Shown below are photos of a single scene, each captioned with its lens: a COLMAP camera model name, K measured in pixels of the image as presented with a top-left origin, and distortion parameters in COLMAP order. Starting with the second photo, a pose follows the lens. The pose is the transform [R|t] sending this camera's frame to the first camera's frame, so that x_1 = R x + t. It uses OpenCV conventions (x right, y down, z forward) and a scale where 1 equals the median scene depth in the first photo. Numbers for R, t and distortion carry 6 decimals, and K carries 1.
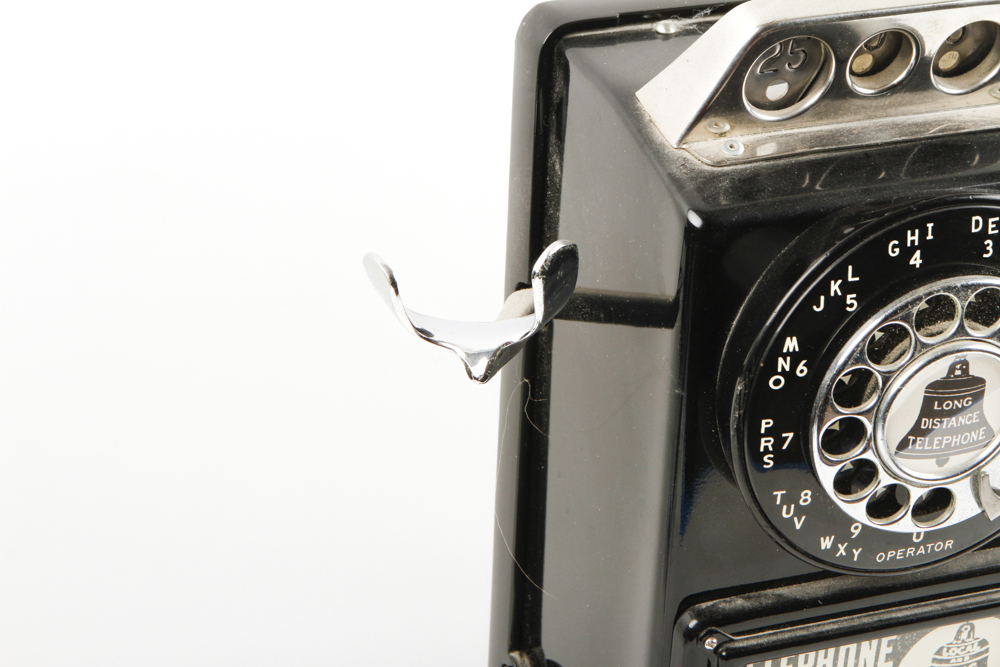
lens RADIAL K [[2687.6, 0, 499.9], [0, 2687.6, 333.6], [0, 0, 1]] dist [0.149804, 0.000000]
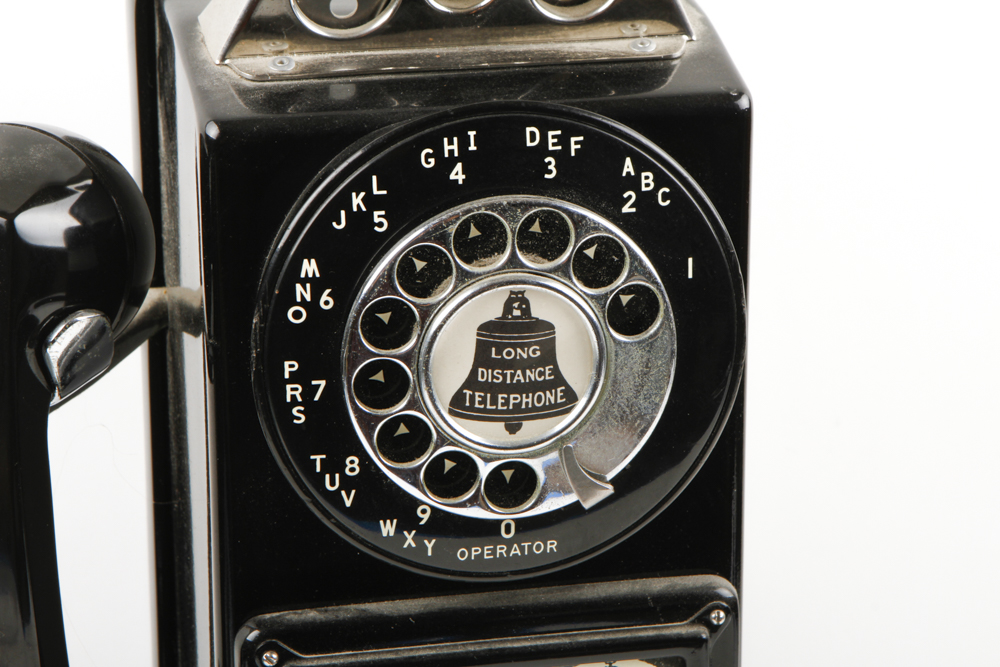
lens RADIAL K [[3226.8, 0, 500.4], [0, 3226.8, 332.9], [0, 0, 1]] dist [0.381316, 0.000000]
pose [[0.983611, 0.005274, -0.180229, 0.347301], [-0.038704, 0.982447, -0.182482, 0.206493], [0.176103, 0.186466, 0.966550, 0.012111]]
